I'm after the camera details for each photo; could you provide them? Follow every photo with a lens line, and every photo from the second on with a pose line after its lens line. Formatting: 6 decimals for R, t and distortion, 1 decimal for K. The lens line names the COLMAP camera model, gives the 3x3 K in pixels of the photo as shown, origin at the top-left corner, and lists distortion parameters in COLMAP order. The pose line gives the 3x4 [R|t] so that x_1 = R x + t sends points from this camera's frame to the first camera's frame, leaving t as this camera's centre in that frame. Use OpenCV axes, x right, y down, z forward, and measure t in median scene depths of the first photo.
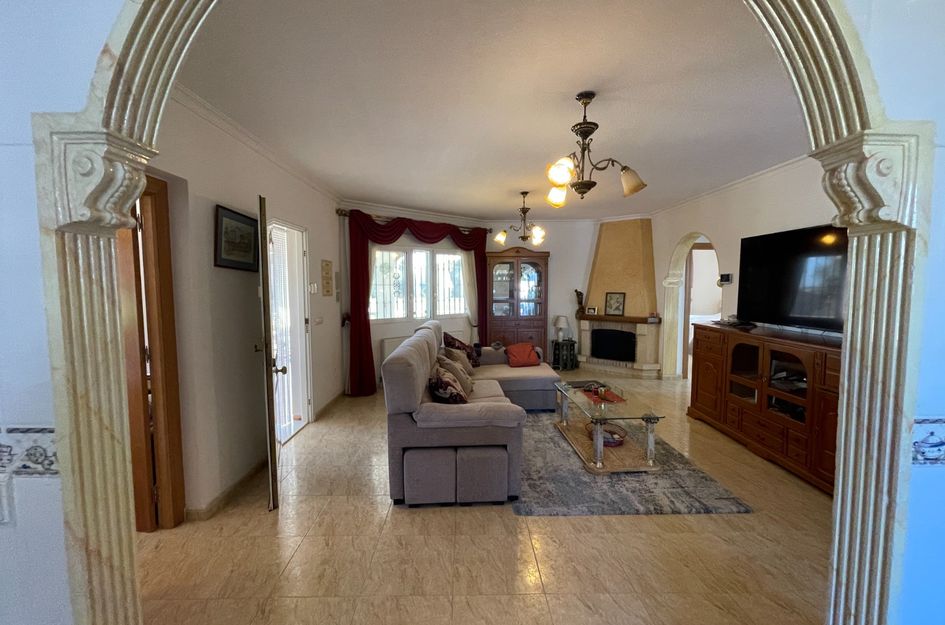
lens RADIAL K [[380.9, 0, 469.1], [0, 380.9, 310.4], [0, 0, 1]] dist [-0.002573, -0.000484]
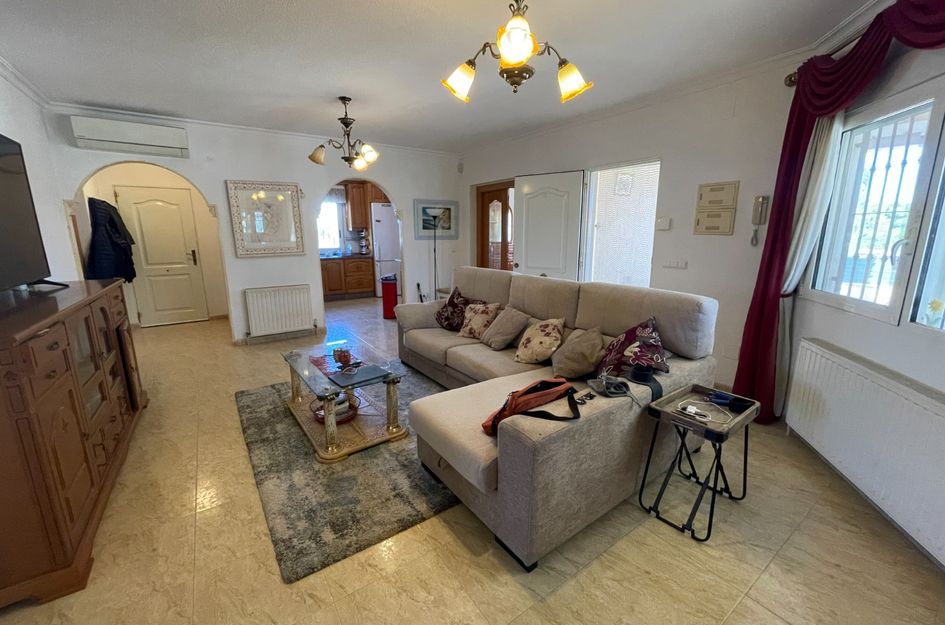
lens RADIAL K [[380.9, 0, 469.1], [0, 380.9, 310.4], [0, 0, 1]] dist [-0.002573, -0.000484]
pose [[-0.826613, 0.120083, -0.549810, 0.320632], [-0.031246, 0.965669, 0.257888, -0.055772], [0.561902, 0.230353, -0.794483, 1.032270]]
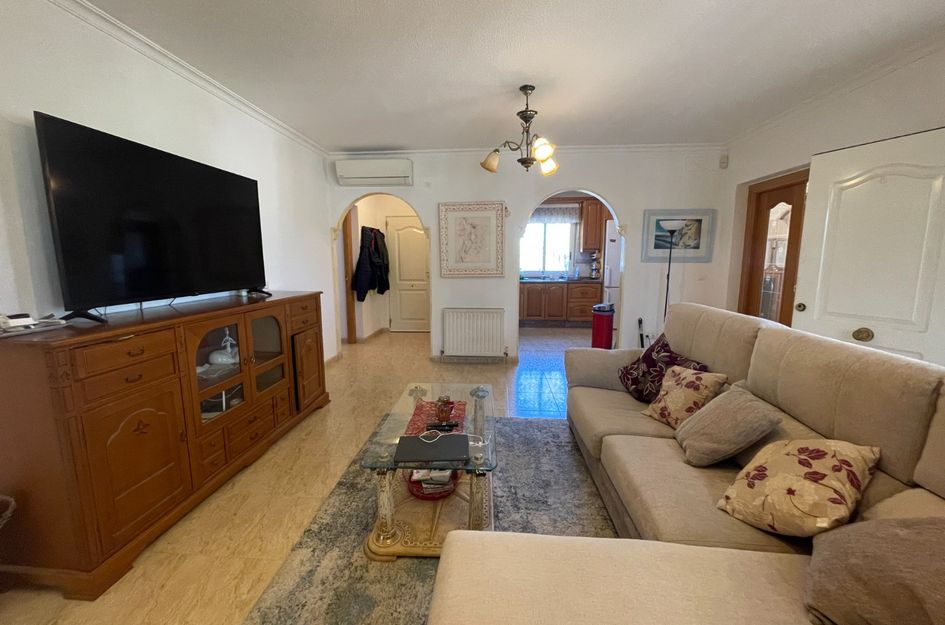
lens RADIAL K [[379.4, 0, 467.4], [0, 379.4, 310.8], [0, 0, 1]] dist [-0.002216, -0.000300]
pose [[-0.996188, -0.006488, 0.086986, 0.148034], [0.011698, 0.978284, 0.206940, -0.039426], [-0.086440, 0.207168, -0.974479, 0.910984]]
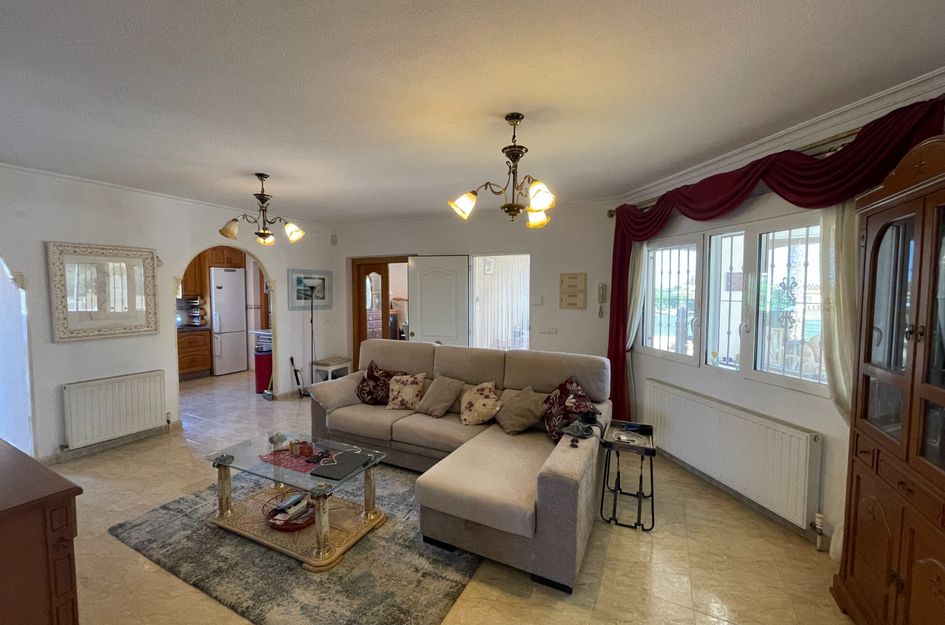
lens RADIAL K [[380.9, 0, 469.1], [0, 380.9, 310.4], [0, 0, 1]] dist [-0.002573, -0.000484]
pose [[-0.466930, 0.046500, -0.883071, 0.484924], [-0.060723, 0.994573, 0.084479, -0.079550], [0.882207, 0.093068, -0.461572, 0.937390]]
